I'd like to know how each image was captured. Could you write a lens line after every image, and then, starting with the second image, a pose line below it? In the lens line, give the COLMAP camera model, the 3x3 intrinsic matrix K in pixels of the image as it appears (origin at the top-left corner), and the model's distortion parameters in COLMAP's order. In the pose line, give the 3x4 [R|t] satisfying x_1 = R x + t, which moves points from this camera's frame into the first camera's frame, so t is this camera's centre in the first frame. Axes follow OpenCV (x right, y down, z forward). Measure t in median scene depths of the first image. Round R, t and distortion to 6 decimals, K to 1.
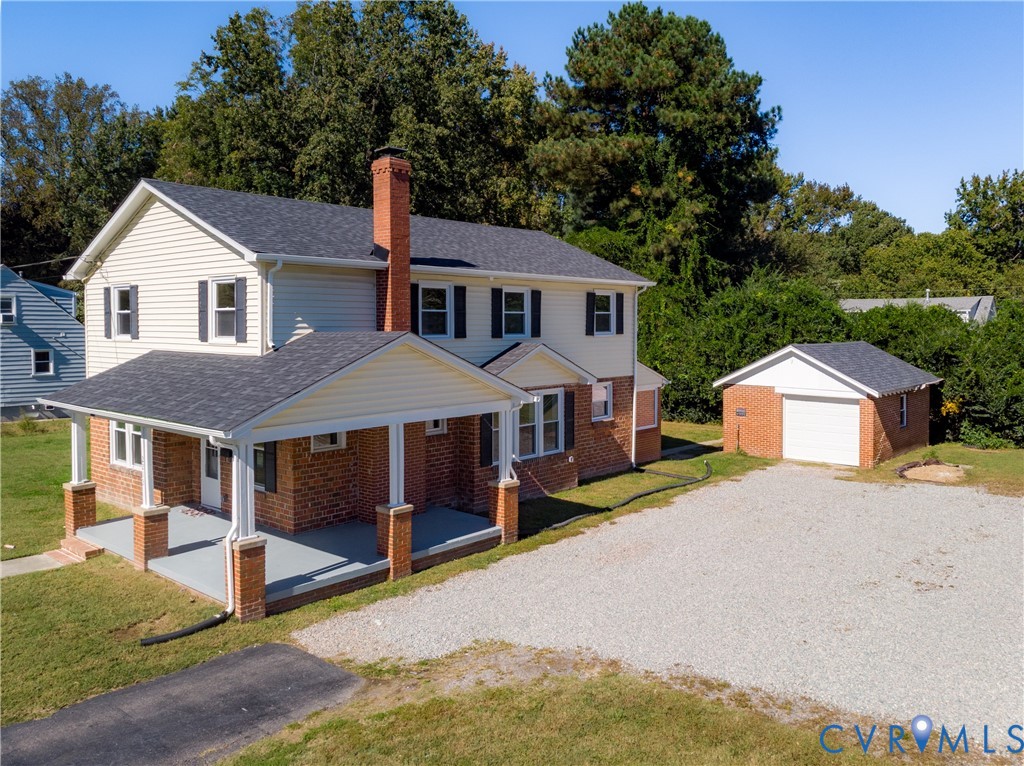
lens RADIAL K [[808.0, 0, 540.9], [0, 808.0, 378.8], [0, 0, 1]] dist [-0.011955, -0.003639]
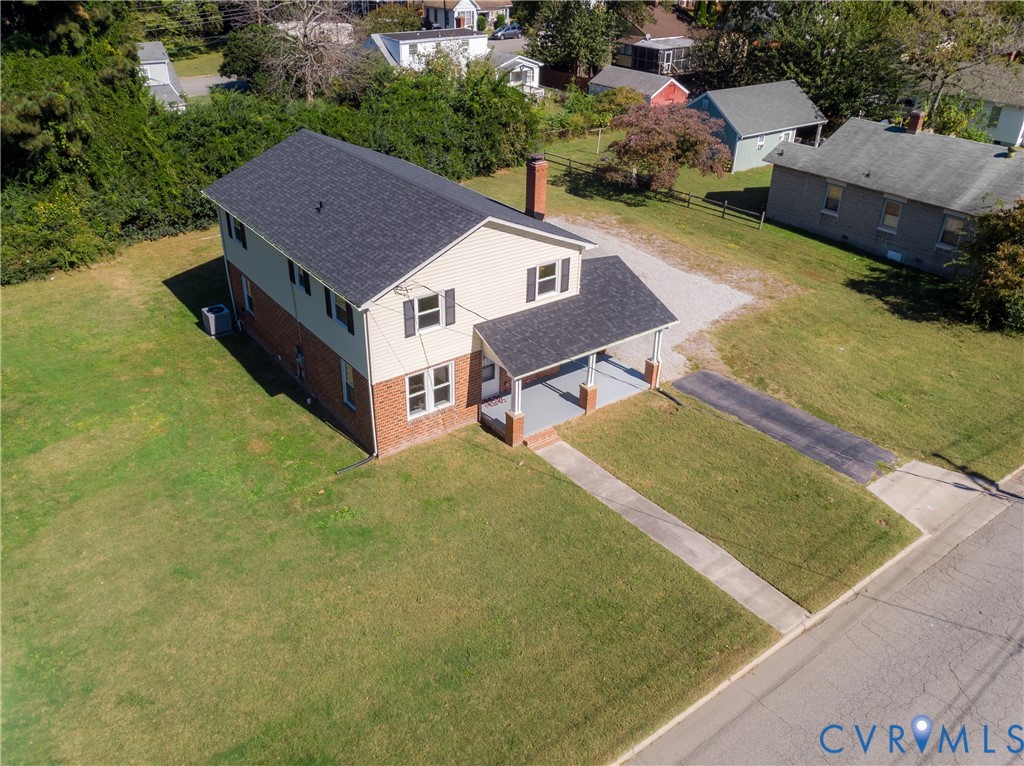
lens RADIAL K [[779.8, 0, 512.0], [0, 779.8, 383.0], [0, 0, 1]] dist [-0.000673, -0.000850]
pose [[0.240299, -0.499973, 0.832036, -1.957234], [0.033852, 0.860946, 0.507569, -0.761559], [-0.970109, -0.093802, 0.223809, 0.689897]]
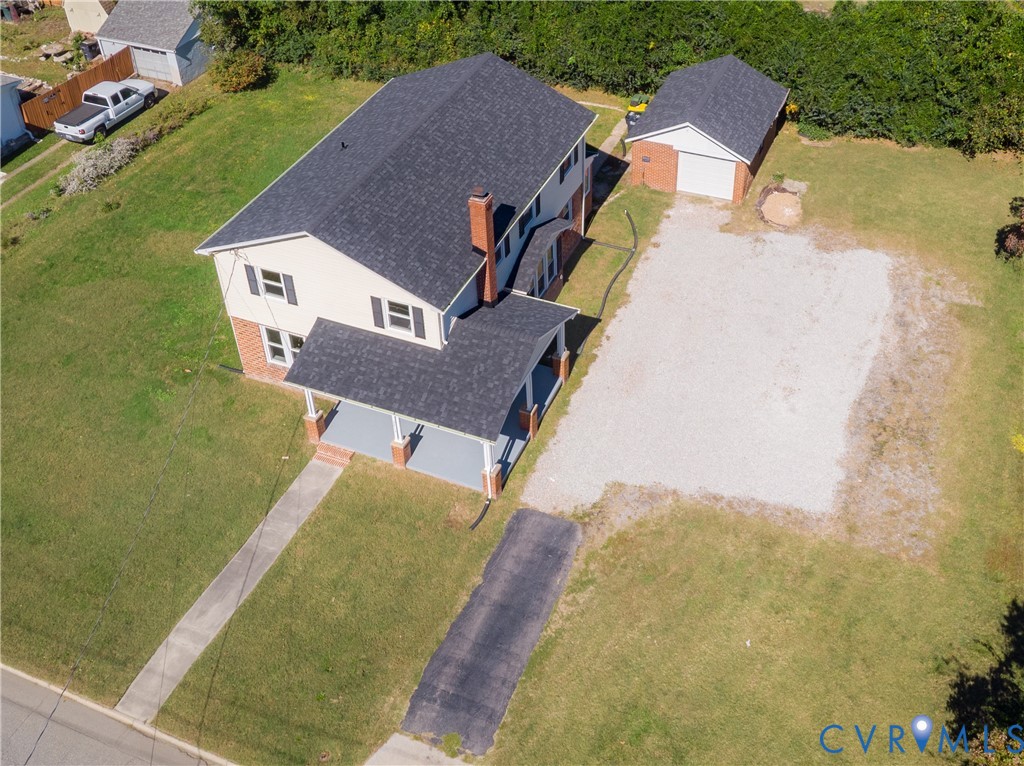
lens RADIAL K [[1074.9, 0, 513.4], [0, 1074.9, 287.3], [0, 0, 1]] dist [0.001700, -0.002022]
pose [[0.957673, -0.202710, 0.204381, -0.609579], [0.055477, 0.826663, 0.559955, -1.334021], [-0.282463, -0.524916, 0.802919, -0.754533]]
